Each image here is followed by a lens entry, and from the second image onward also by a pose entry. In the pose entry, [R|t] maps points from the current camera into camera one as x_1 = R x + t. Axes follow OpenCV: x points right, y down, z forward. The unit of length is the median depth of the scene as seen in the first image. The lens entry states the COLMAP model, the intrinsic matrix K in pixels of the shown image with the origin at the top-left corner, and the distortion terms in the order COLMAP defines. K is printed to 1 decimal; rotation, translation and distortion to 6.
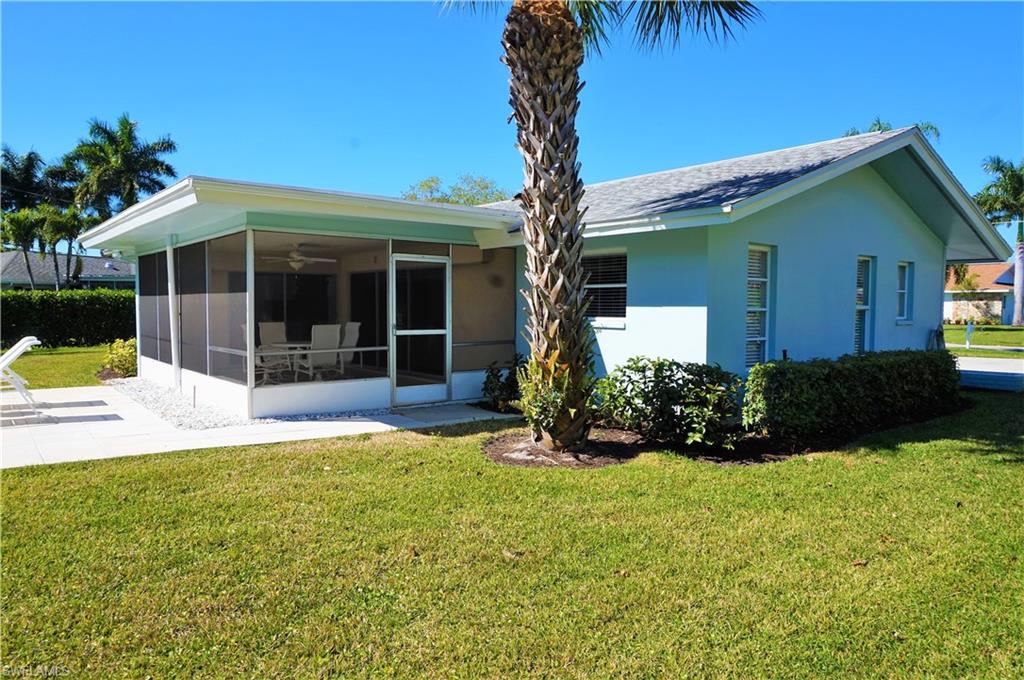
lens RADIAL K [[694.2, 0, 506.9], [0, 694.2, 342.1], [0, 0, 1]] dist [-0.018000, 0.001290]
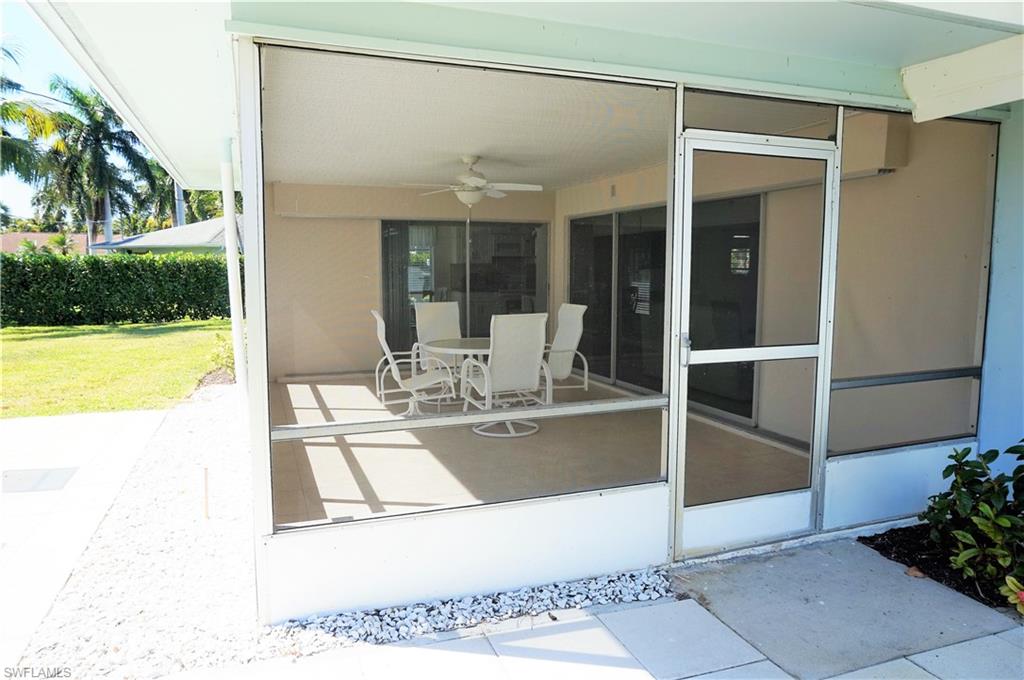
lens RADIAL K [[694.2, 0, 507.5], [0, 694.2, 339.9], [0, 0, 1]] dist [-0.018000, 0.001290]
pose [[0.950728, 0.028921, -0.308675, -0.131896], [-0.012936, 0.998473, 0.053708, -0.038393], [0.309757, -0.047068, 0.949650, 0.607161]]
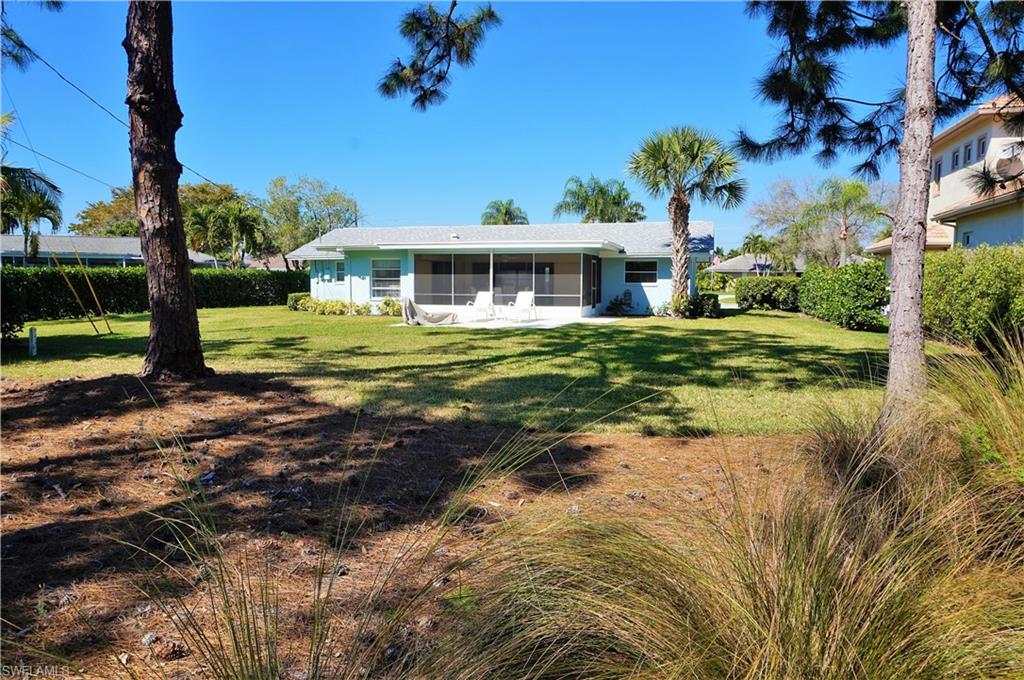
lens RADIAL K [[694.2, 0, 513.3], [0, 694.2, 340.6], [0, 0, 1]] dist [-0.018000, 0.001290]
pose [[0.819099, -0.052291, 0.571264, -1.877360], [0.031474, 0.998433, 0.046264, 0.052212], [-0.572789, -0.019915, 0.819461, -1.029231]]
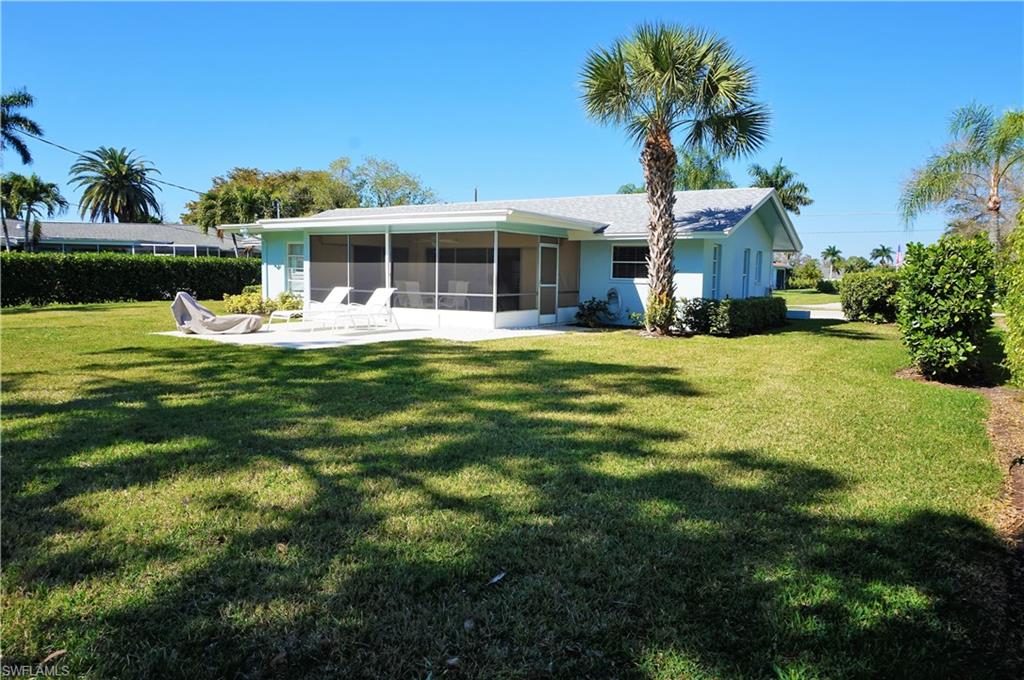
lens RADIAL K [[694.2, 0, 518.9], [0, 694.2, 341.7], [0, 0, 1]] dist [-0.018000, 0.001290]
pose [[0.949445, -0.019539, 0.313326, -0.763465], [0.004584, 0.998818, 0.048395, 0.044203], [-0.313901, -0.044512, 0.948412, -0.720581]]
